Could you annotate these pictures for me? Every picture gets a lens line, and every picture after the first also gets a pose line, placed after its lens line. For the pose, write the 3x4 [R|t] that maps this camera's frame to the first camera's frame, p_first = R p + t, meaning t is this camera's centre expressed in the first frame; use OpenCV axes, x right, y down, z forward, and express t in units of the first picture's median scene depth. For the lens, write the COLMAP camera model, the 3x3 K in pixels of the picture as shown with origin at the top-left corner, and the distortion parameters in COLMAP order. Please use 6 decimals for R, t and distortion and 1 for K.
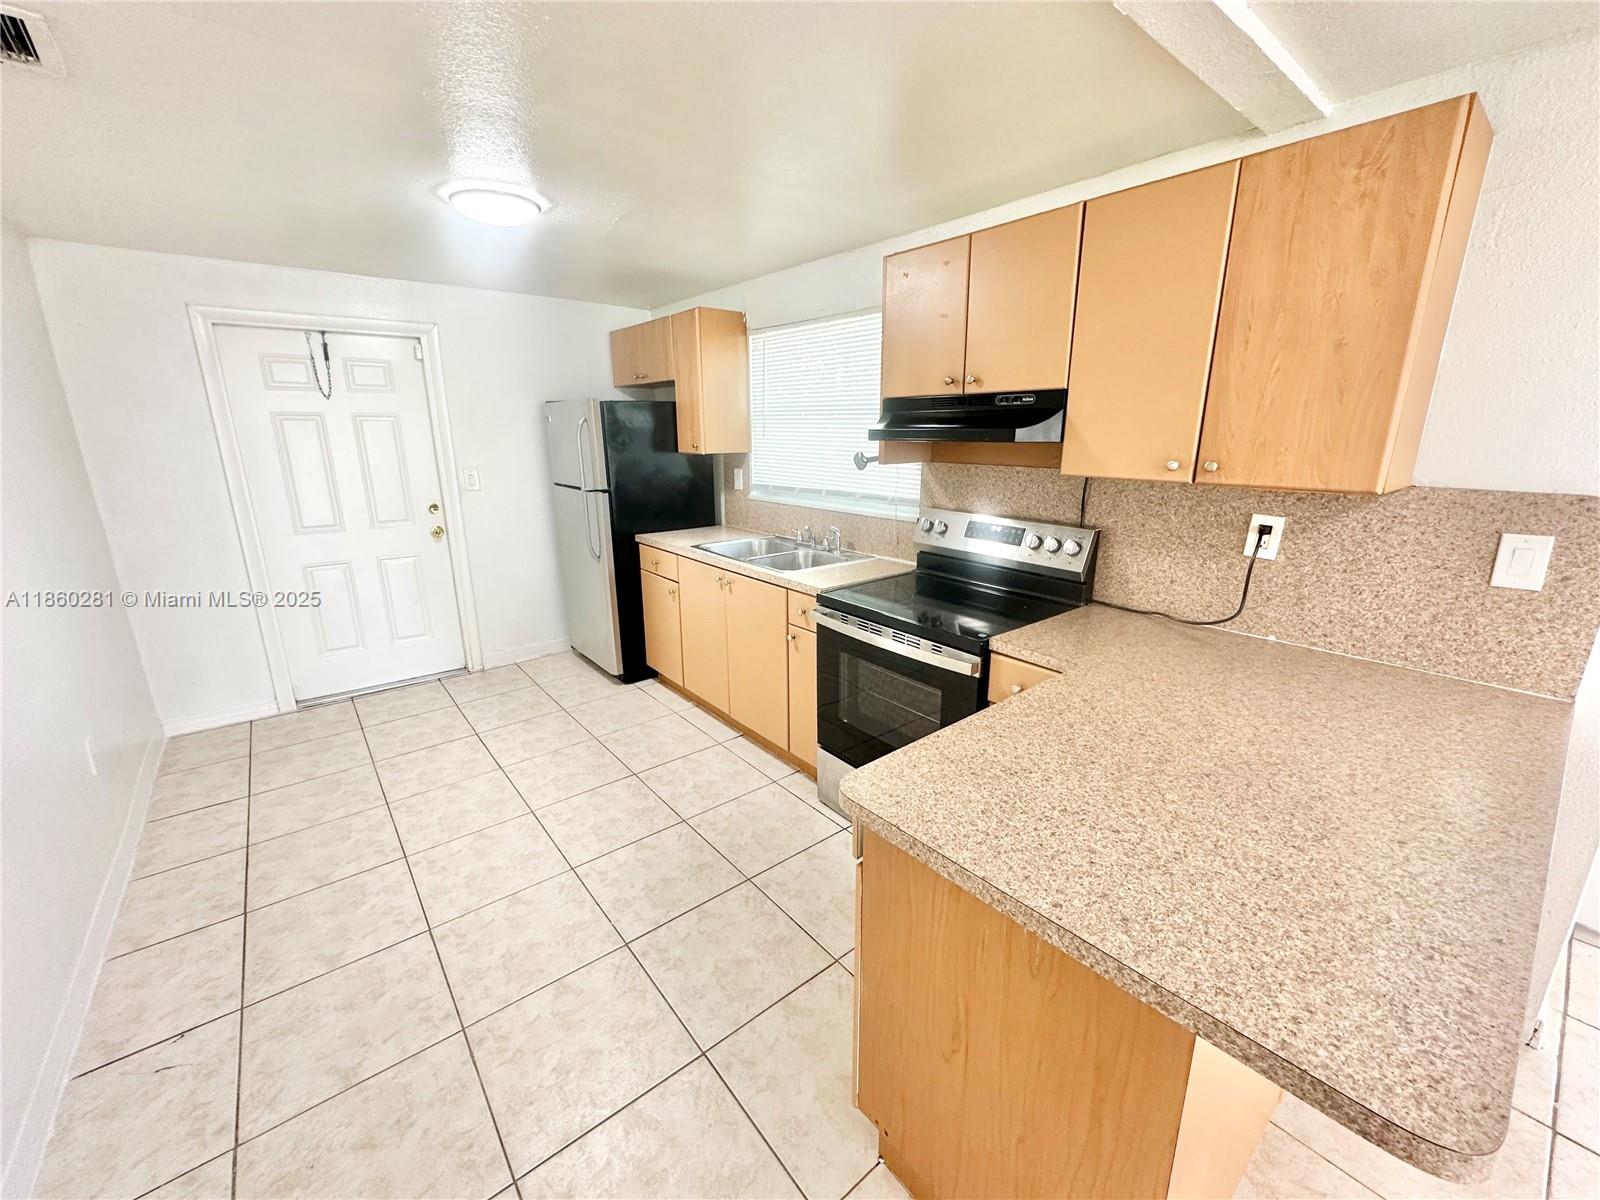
lens RADIAL K [[639.1, 0, 804.2], [0, 639.1, 600.2], [0, 0, 1]] dist [-0.006953, 0.001467]
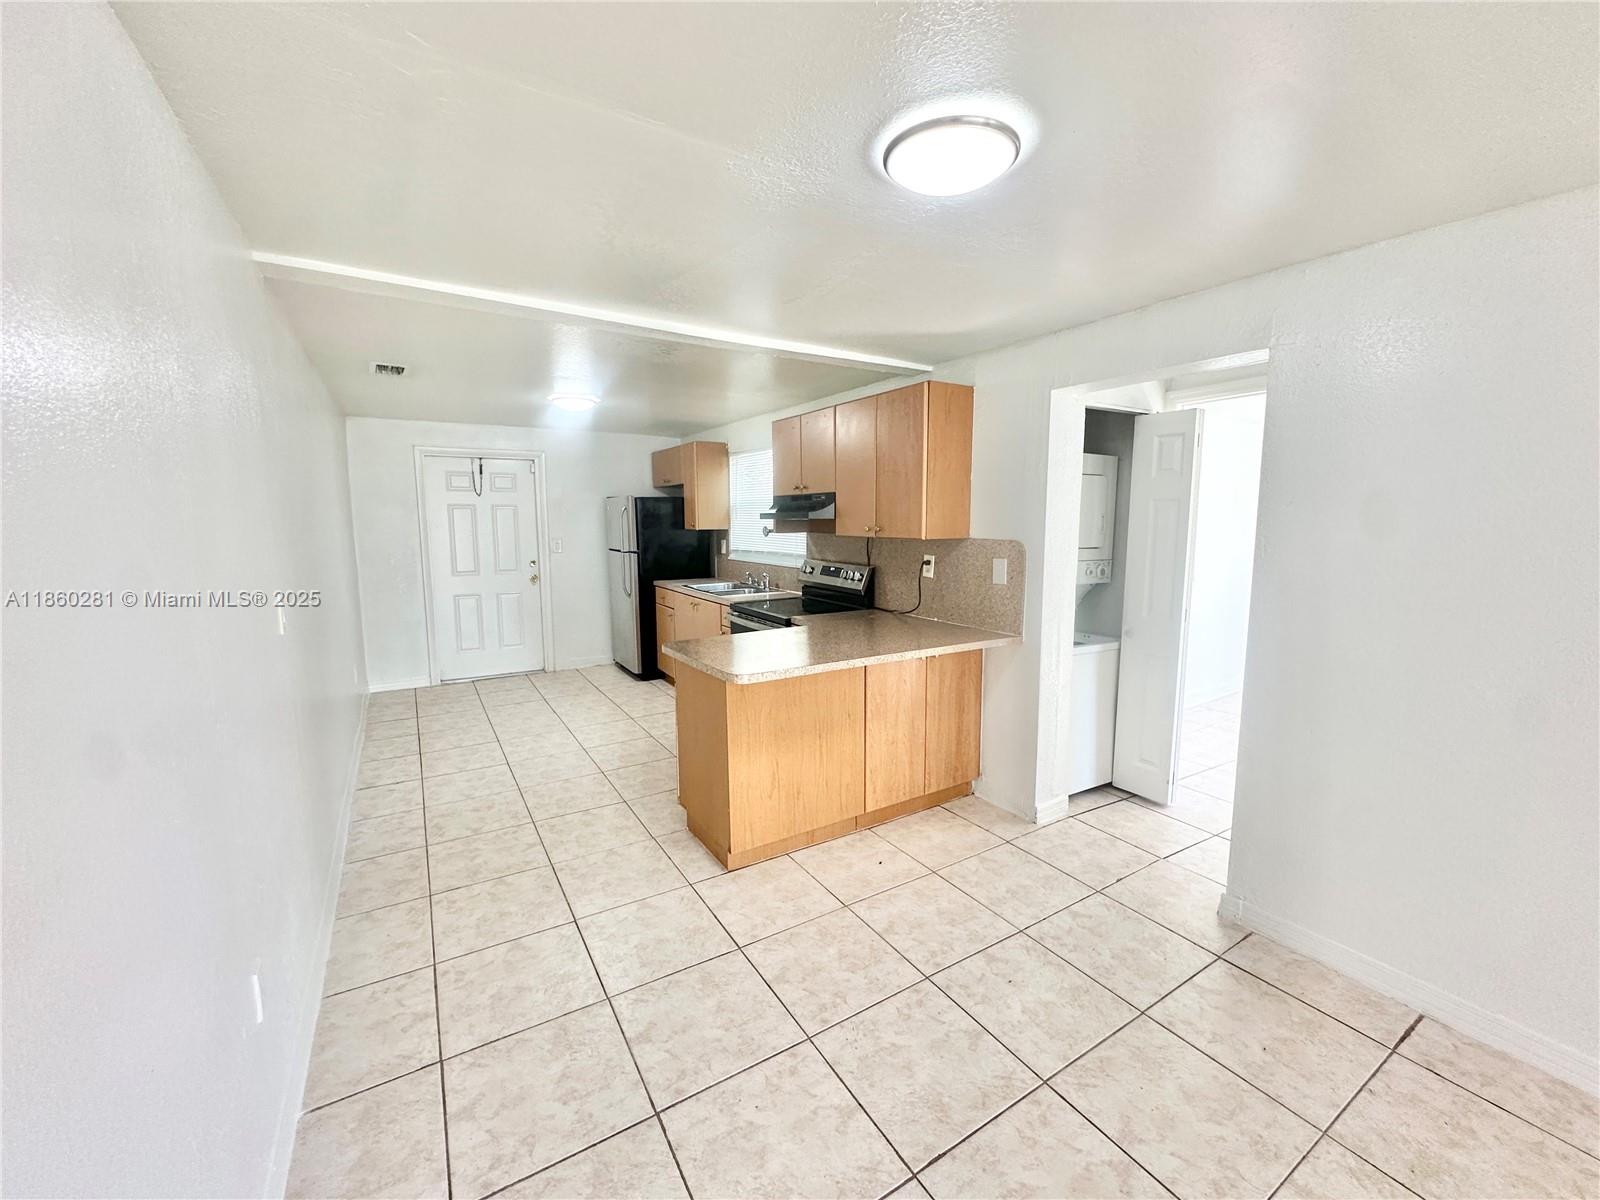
lens RADIAL K [[639.1, 0, 804.5], [0, 639.1, 602.2], [0, 0, 1]] dist [-0.006953, 0.001467]
pose [[0.991536, 0.018874, -0.128451, 0.374598], [-0.035653, 0.990924, -0.129609, 0.171515], [0.124839, 0.133091, 0.983210, -0.589143]]
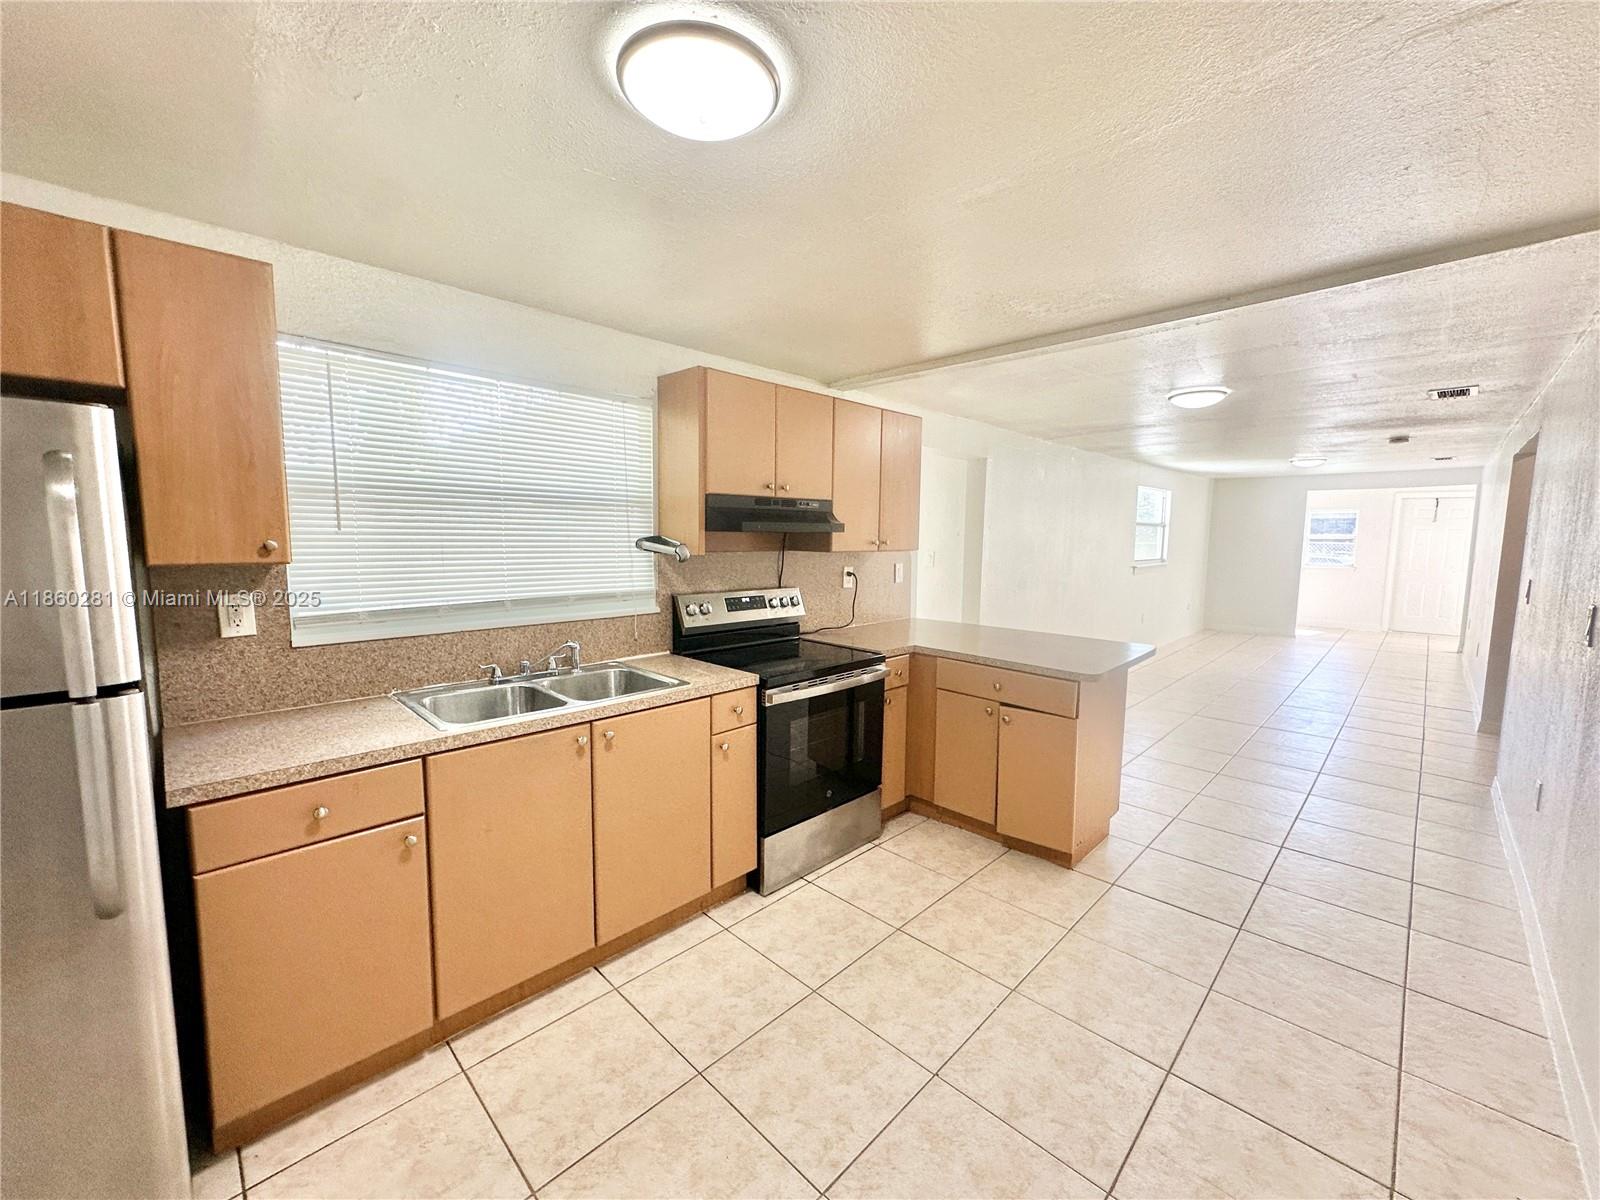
lens RADIAL K [[639.1, 0, 799.2], [0, 639.1, 599.4], [0, 0, 1]] dist [-0.006953, 0.001467]
pose [[-0.101842, -0.098558, 0.989906, -0.810623], [0.253732, 0.959595, 0.121644, -0.200229], [-0.961898, 0.263559, -0.072719, 0.823800]]
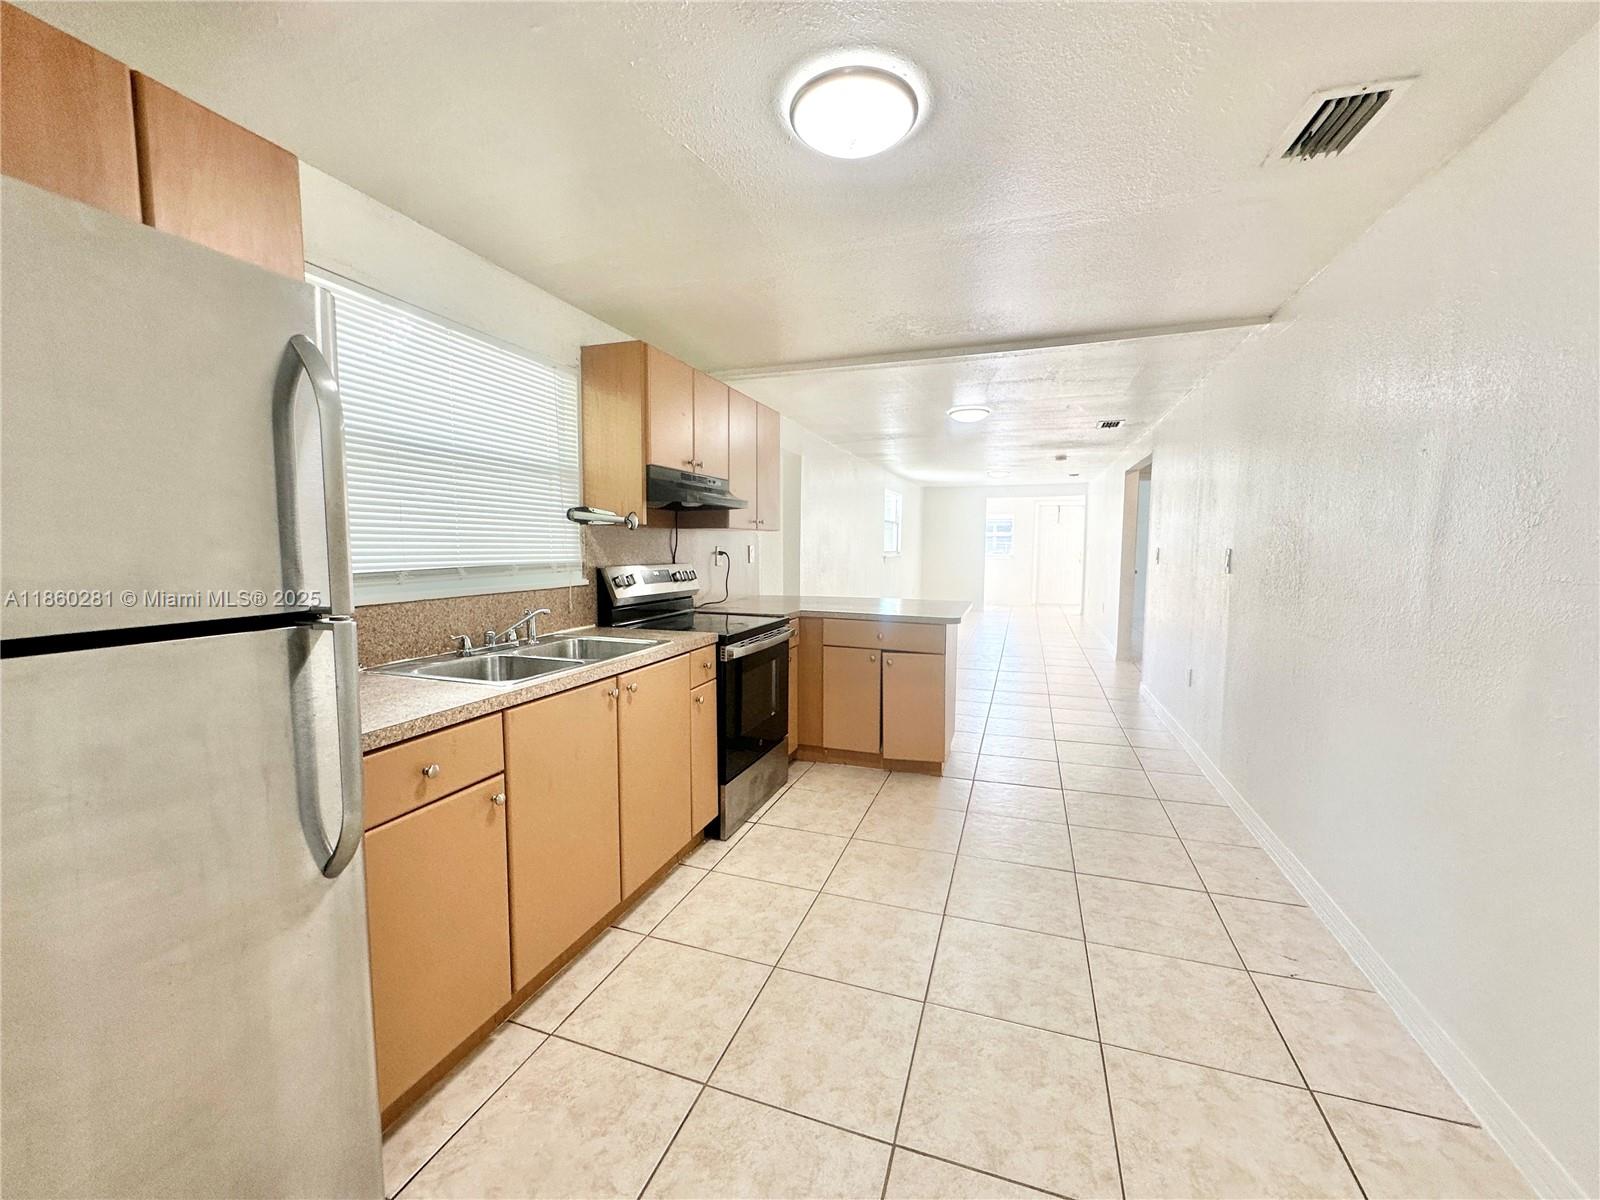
lens RADIAL K [[639.1, 0, 798.1], [0, 639.1, 598.8], [0, 0, 1]] dist [-0.006953, 0.001467]
pose [[-0.516184, -0.070706, 0.853554, -0.812288], [0.225303, 0.950277, 0.214970, -0.231715], [-0.826312, 0.303273, -0.474588, 1.163472]]
